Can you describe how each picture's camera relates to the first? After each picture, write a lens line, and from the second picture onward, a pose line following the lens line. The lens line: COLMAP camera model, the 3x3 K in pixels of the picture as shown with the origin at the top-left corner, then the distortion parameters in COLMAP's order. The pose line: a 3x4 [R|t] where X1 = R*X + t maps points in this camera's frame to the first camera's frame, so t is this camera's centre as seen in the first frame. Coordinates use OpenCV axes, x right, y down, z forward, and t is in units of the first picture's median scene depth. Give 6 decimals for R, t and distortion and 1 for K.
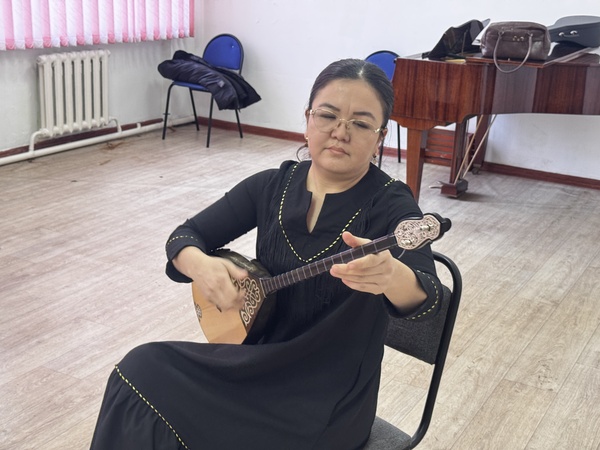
lens RADIAL K [[832.1, 0, 300.0], [0, 832.1, 225.0], [0, 0, 1]] dist [0.220321, -0.526843]
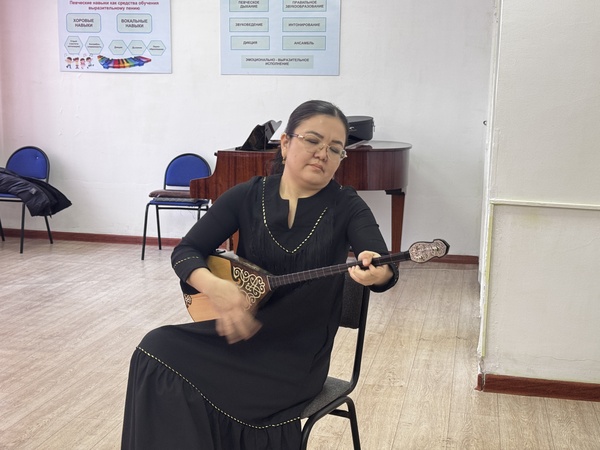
lens RADIAL K [[832.1, 0, 300.0], [0, 832.1, 225.0], [0, 0, 1]] dist [0.220321, -0.526843]
pose [[0.952456, -0.069697, 0.296596, -0.098084], [0.113997, 0.984296, -0.134780, 0.055057], [-0.282545, 0.162184, 0.945444, -0.082624]]
